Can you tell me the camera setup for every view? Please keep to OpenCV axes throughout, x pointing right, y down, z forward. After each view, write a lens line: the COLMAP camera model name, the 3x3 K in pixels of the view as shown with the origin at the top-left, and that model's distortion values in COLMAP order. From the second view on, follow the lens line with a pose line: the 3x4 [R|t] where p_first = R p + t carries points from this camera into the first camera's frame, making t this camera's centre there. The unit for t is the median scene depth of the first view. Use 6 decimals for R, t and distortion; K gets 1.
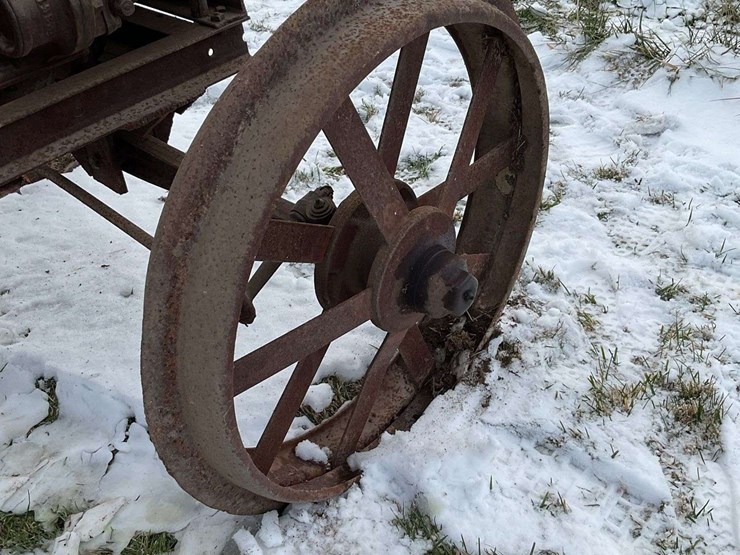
lens RADIAL K [[808.0, 0, 370.0], [0, 808.0, 277.5], [0, 0, 1]] dist [0.145779, -0.327853]
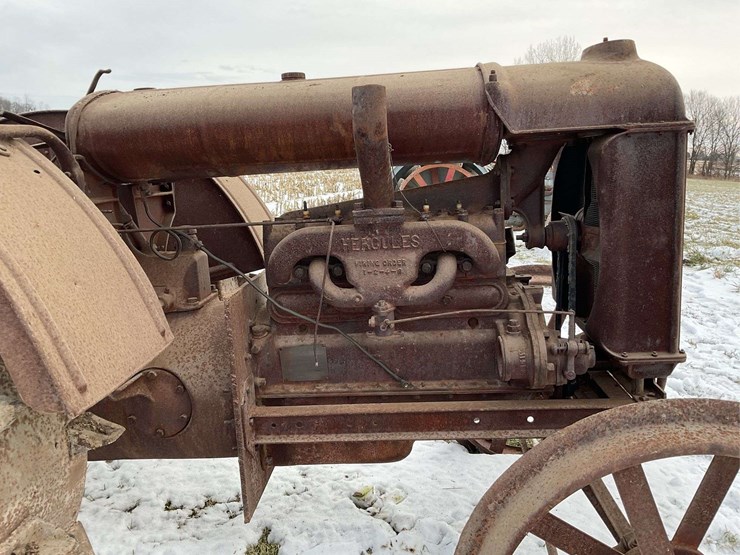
lens RADIAL K [[605.5, 0, 370.0], [0, 605.5, 277.5], [0, 0, 1]] dist [0.089692, -0.172357]
pose [[0.610943, 0.188571, -0.768889, 0.339918], [-0.482362, 0.858788, -0.172655, -0.066765], [0.627755, 0.476365, 0.615630, -0.137478]]
